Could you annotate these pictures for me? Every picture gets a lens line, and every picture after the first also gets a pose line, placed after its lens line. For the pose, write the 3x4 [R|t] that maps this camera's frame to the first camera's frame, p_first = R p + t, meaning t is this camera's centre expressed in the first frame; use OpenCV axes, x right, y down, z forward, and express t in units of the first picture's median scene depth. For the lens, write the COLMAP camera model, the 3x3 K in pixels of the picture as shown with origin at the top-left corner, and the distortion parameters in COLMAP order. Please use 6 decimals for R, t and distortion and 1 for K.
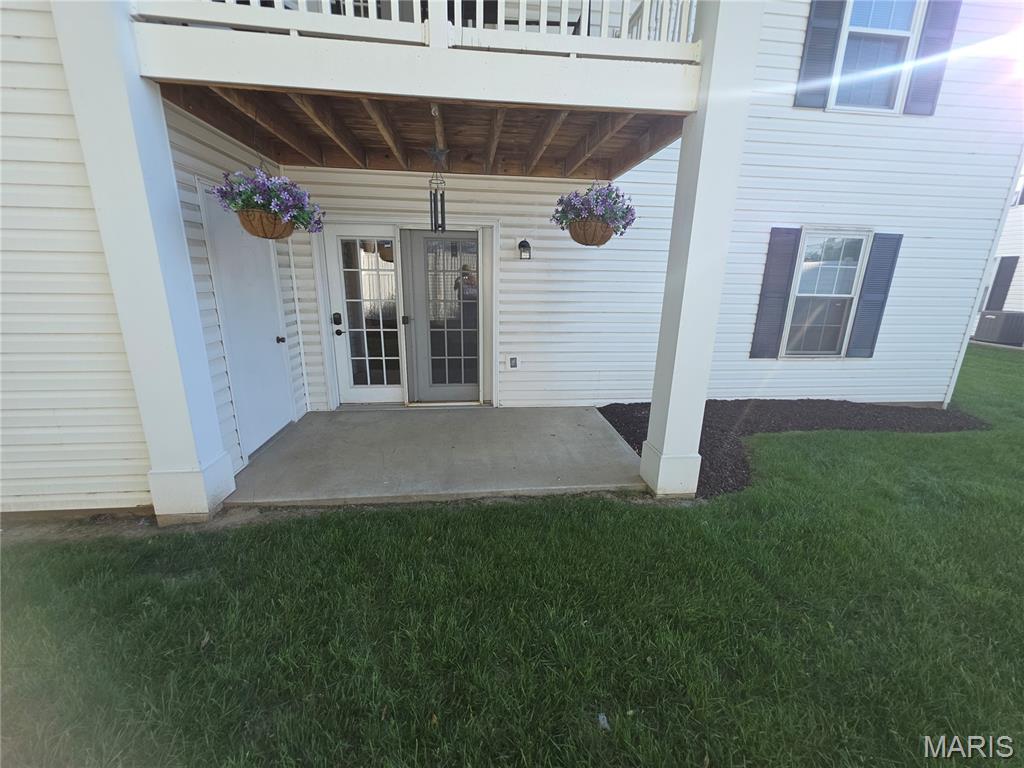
lens RADIAL K [[405.6, 0, 512.0], [0, 405.6, 384.0], [0, 0, 1]] dist [0.000868, 0.000108]
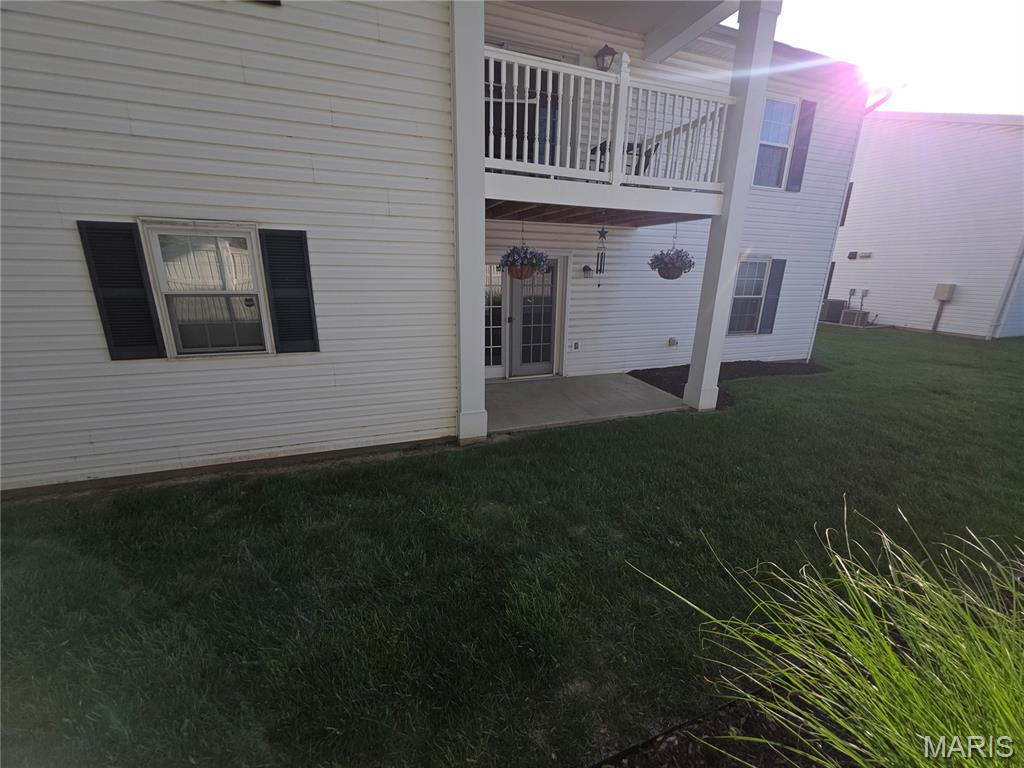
lens RADIAL K [[405.6, 0, 512.0], [0, 405.6, 384.0], [0, 0, 1]] dist [0.000868, 0.000108]
pose [[0.972743, -0.065798, 0.222354, -0.599799], [0.060189, 0.997677, 0.031917, 0.026697], [-0.223938, -0.017664, 0.974443, -0.429407]]
